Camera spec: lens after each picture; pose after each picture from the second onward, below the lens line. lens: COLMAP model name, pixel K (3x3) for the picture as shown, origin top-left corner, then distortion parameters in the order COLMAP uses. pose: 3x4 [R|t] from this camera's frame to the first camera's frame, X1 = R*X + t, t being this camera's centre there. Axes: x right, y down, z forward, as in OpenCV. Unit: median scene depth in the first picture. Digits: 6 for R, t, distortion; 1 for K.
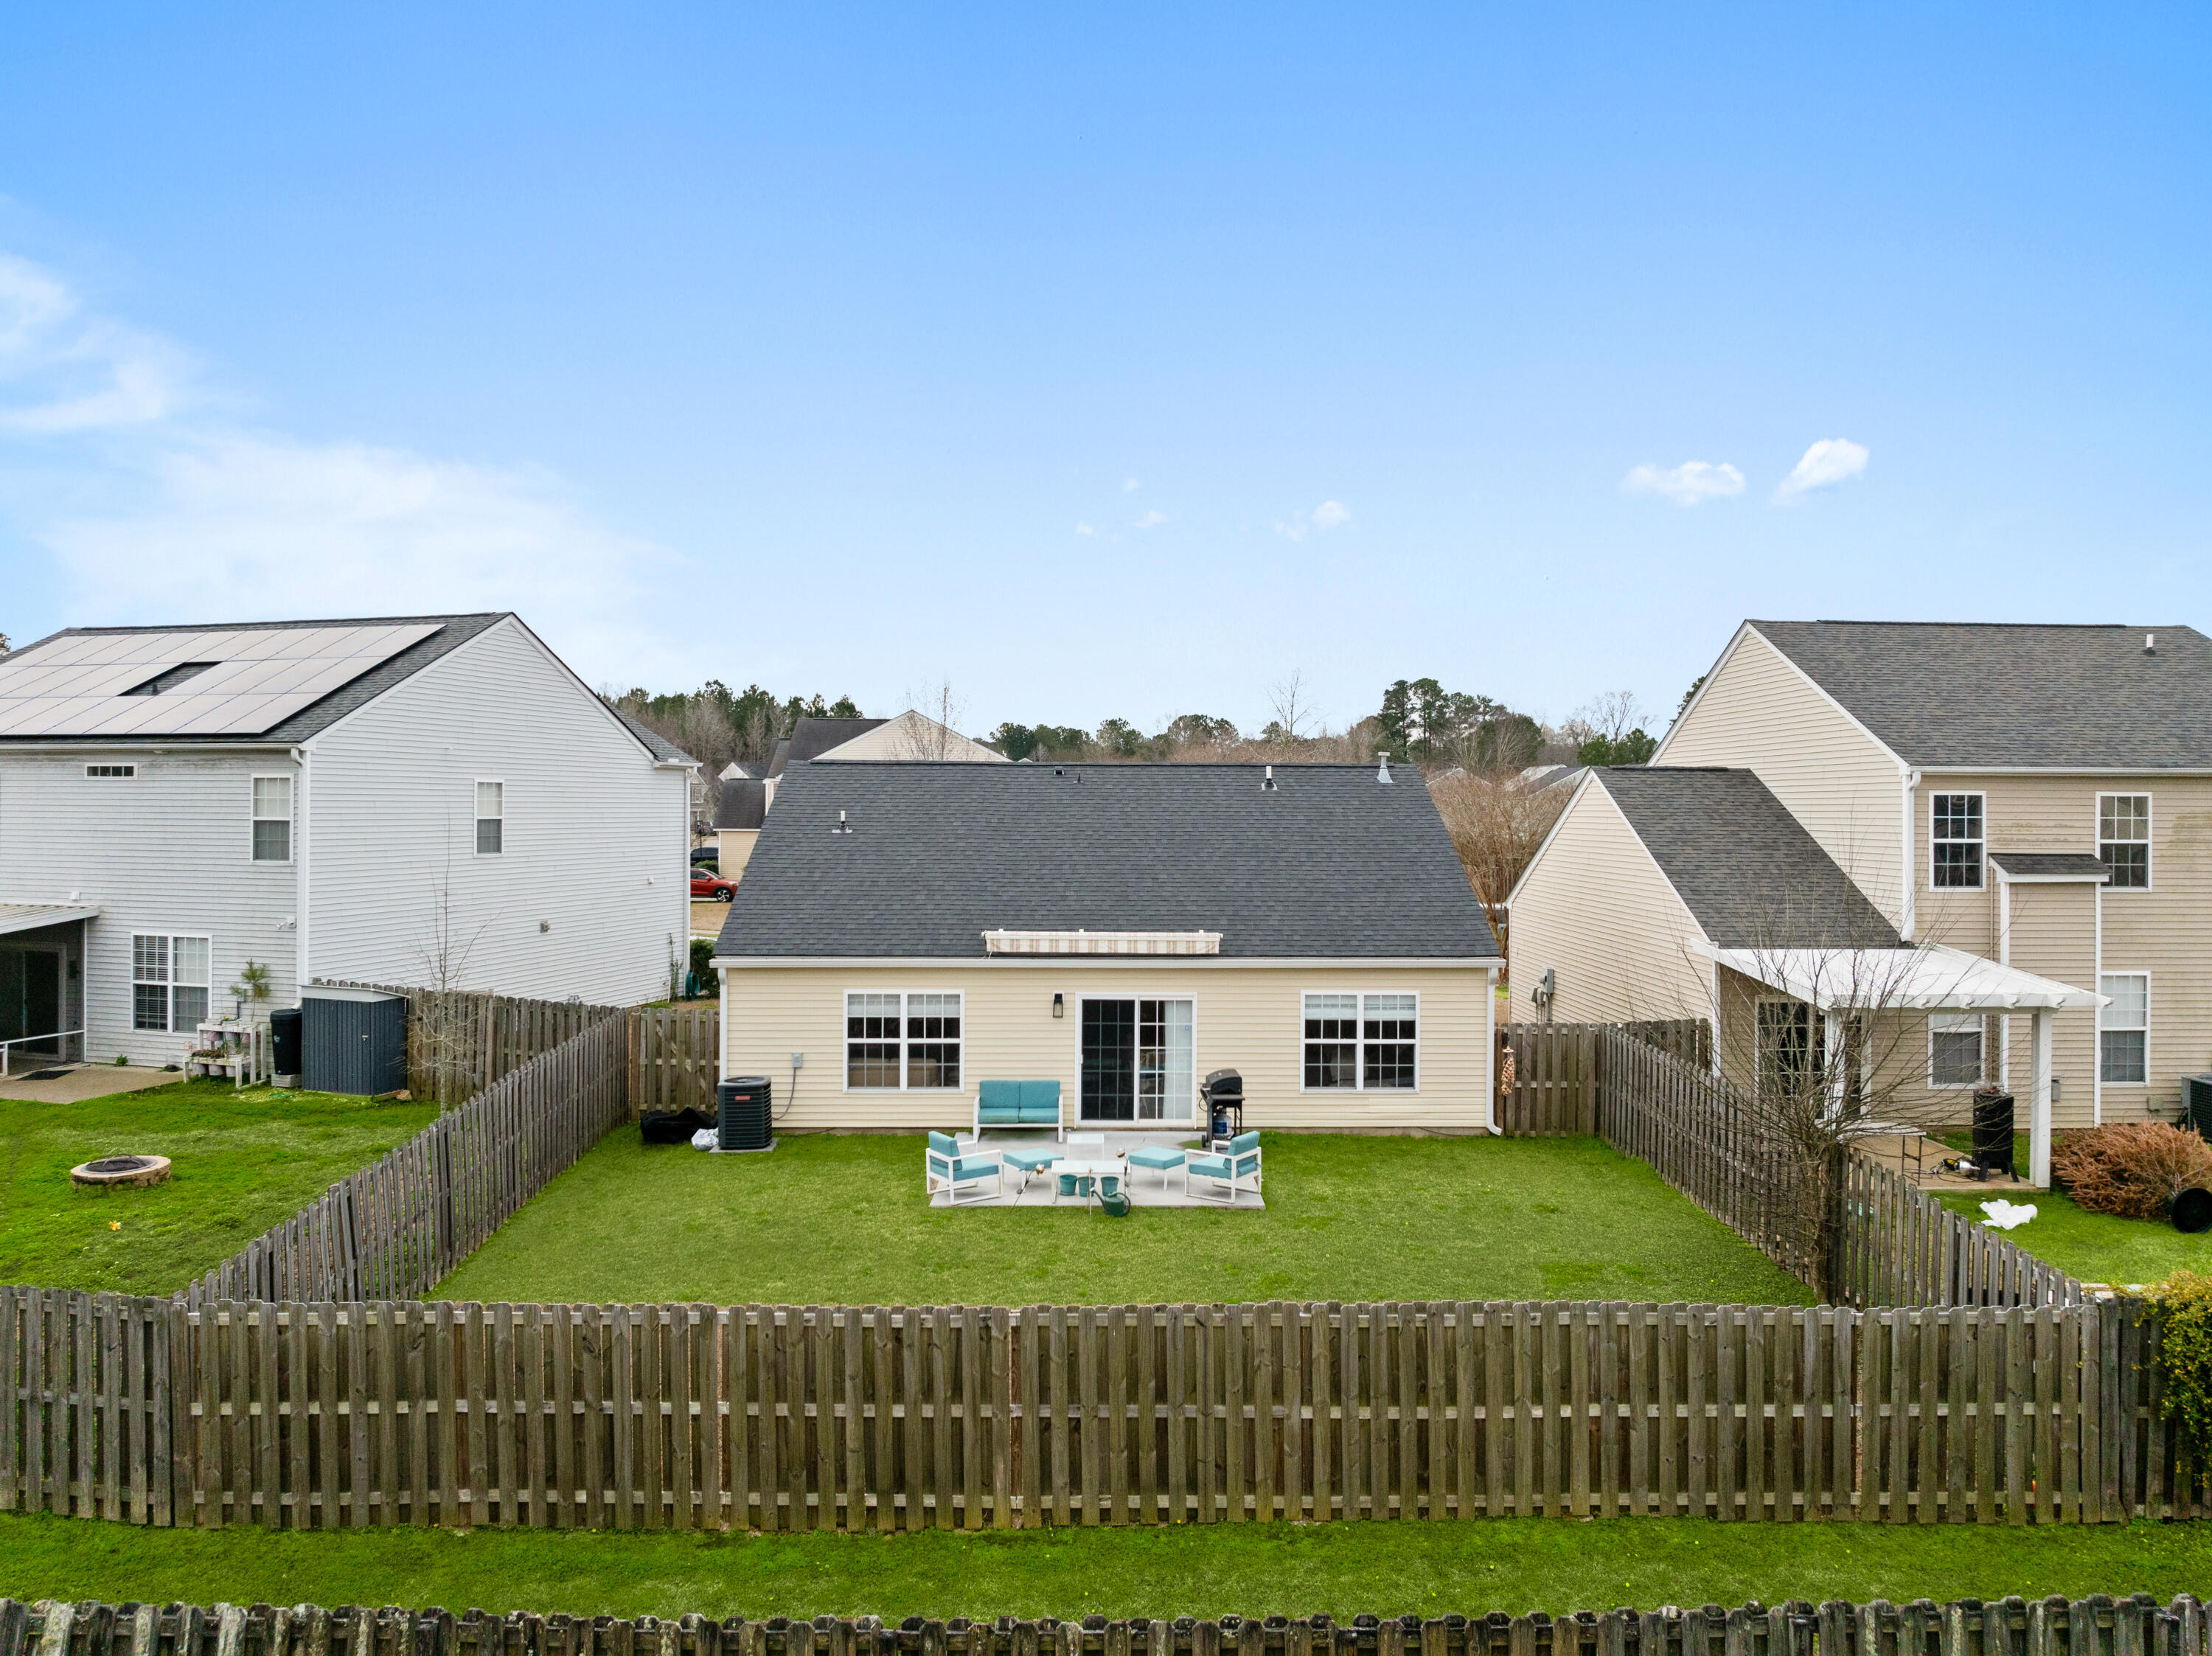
lens RADIAL K [[1527.9, 0, 1106.9], [0, 1527.9, 815.5], [0, 0, 1]] dist [-0.040535, 0.004714]
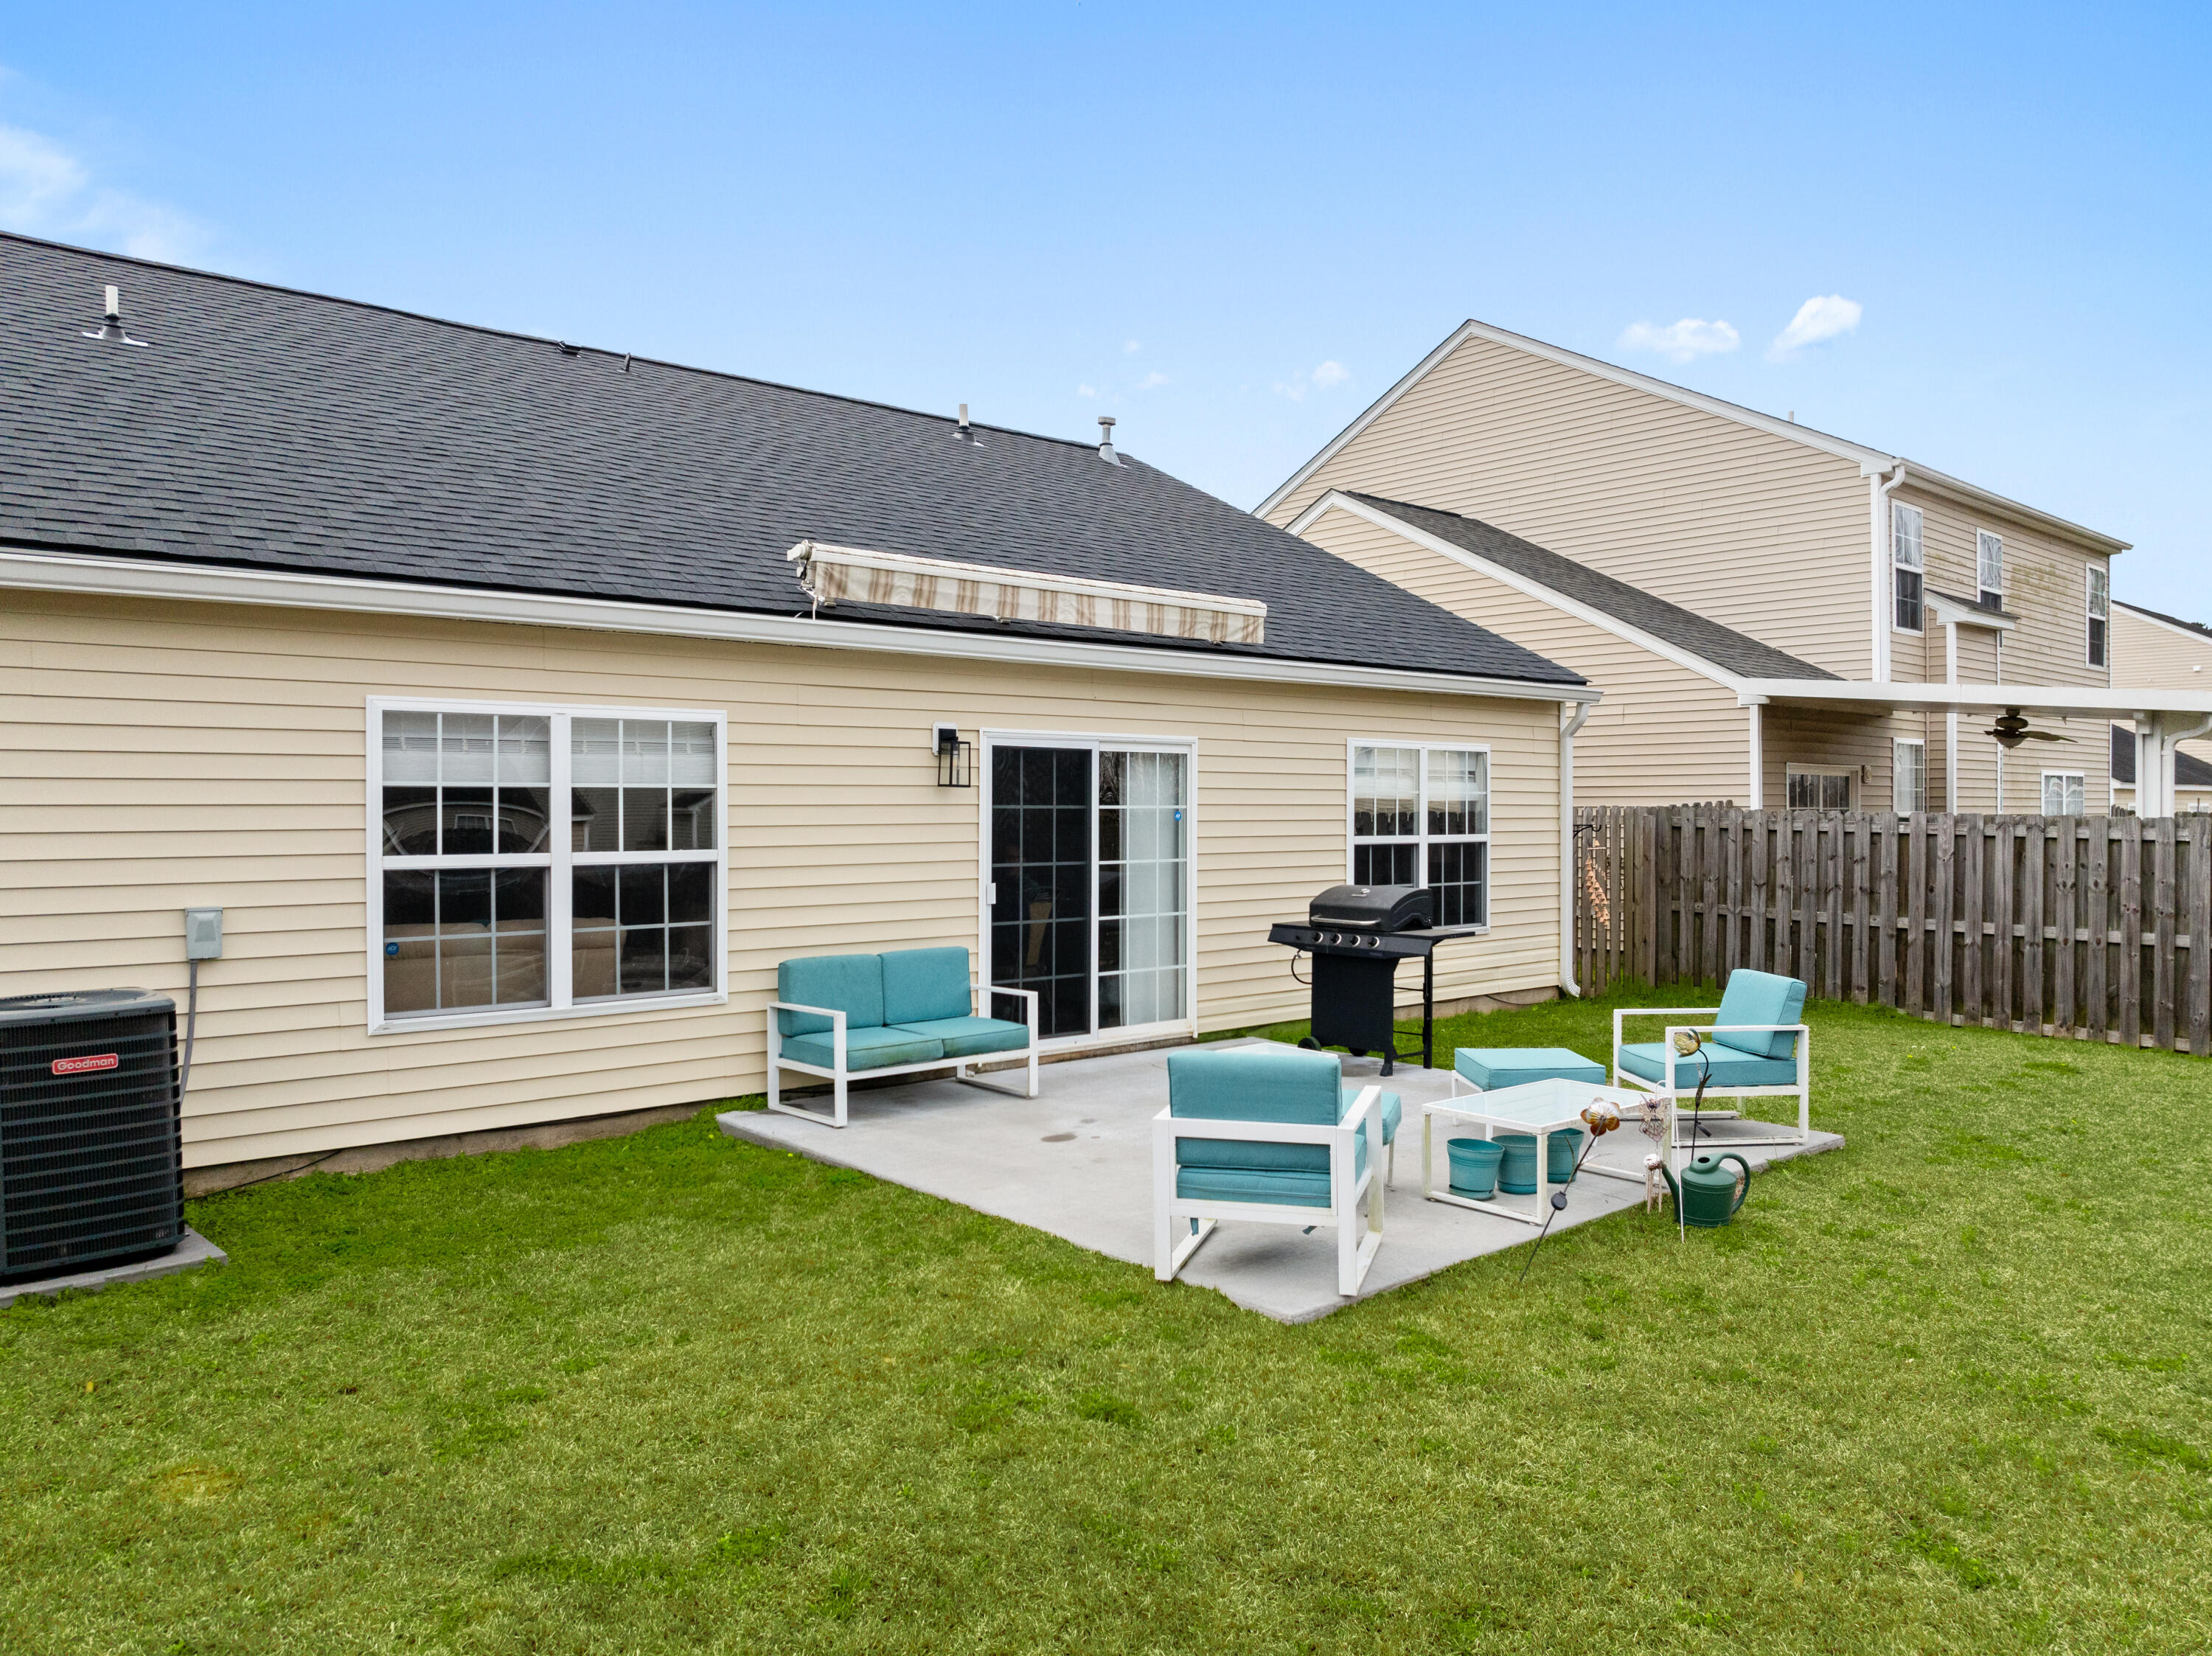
lens RADIAL K [[1527.9, 0, 1090.3], [0, 1527.9, 843.5], [0, 0, 1]] dist [-0.040535, 0.004714]
pose [[0.769243, -0.017964, 0.638704, -0.255118], [0.006379, 0.999771, 0.020436, 0.138093], [-0.638925, -0.011647, 0.769181, 0.672306]]
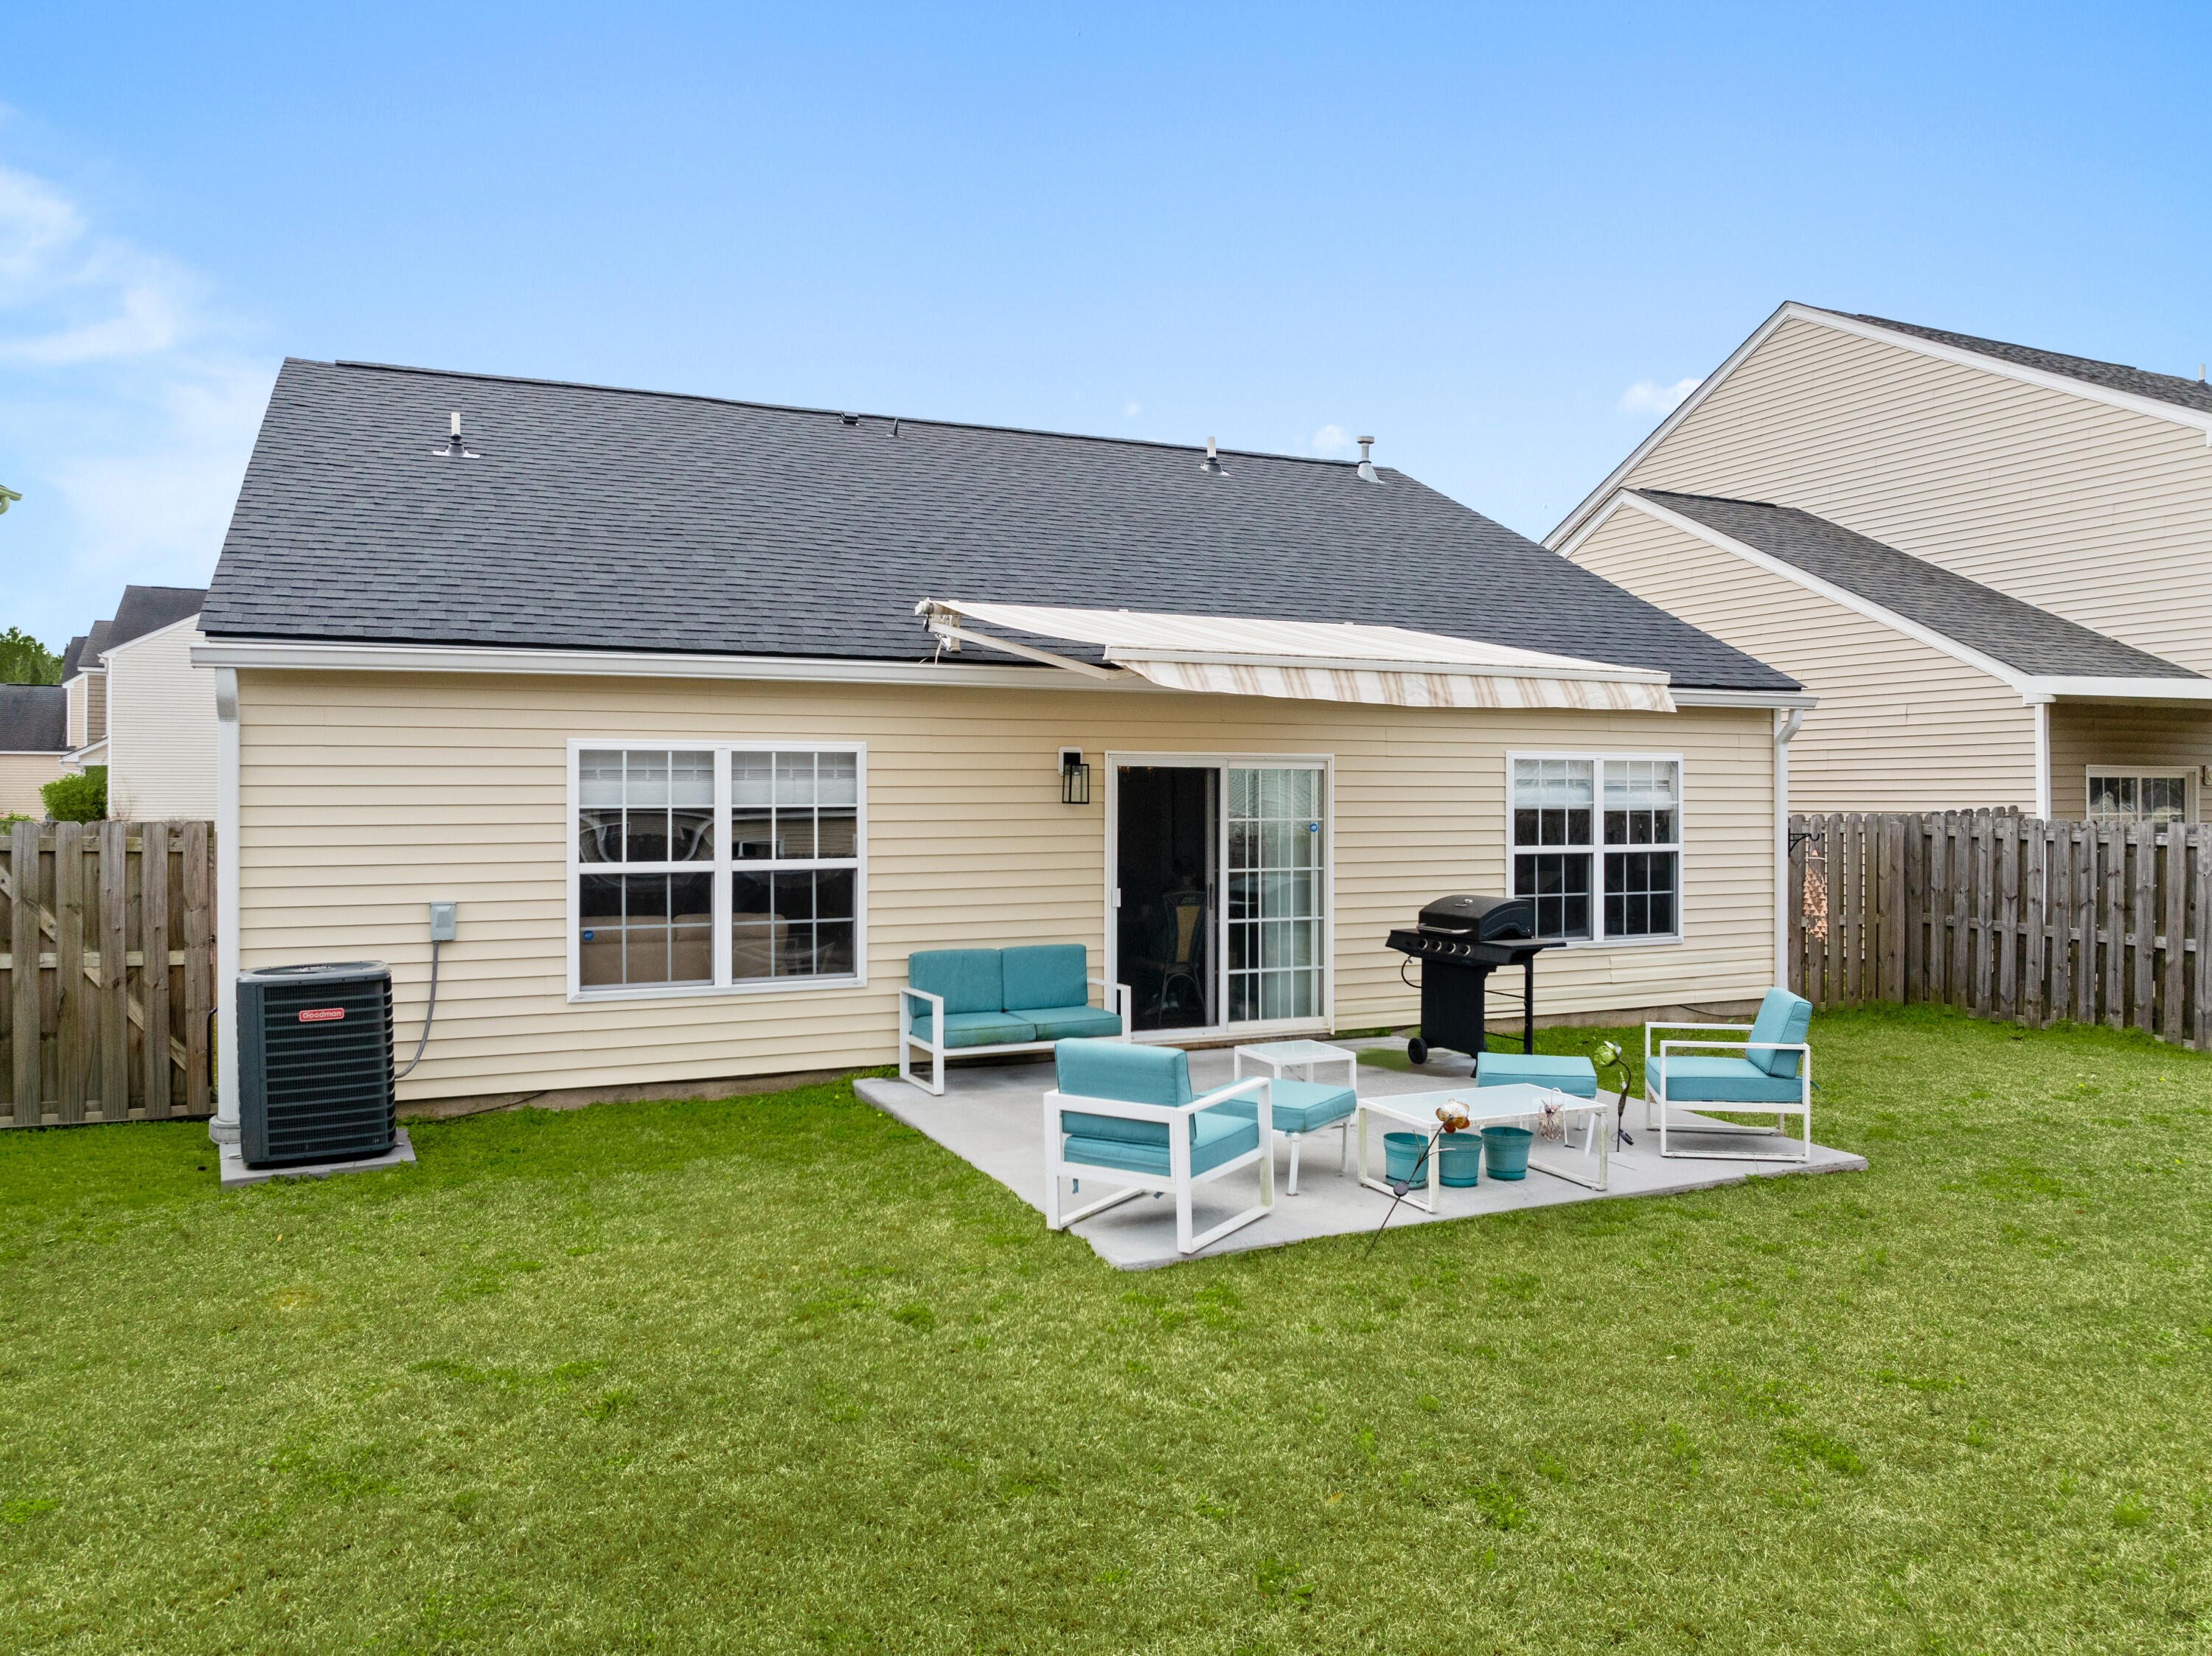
lens RADIAL K [[1527.9, 0, 1100.7], [0, 1527.9, 819.1], [0, 0, 1]] dist [-0.040535, 0.004714]
pose [[0.919075, -0.009468, 0.393968, -0.200725], [0.006517, 0.999940, 0.008830, 0.131997], [-0.394028, -0.005548, 0.919082, 0.583800]]
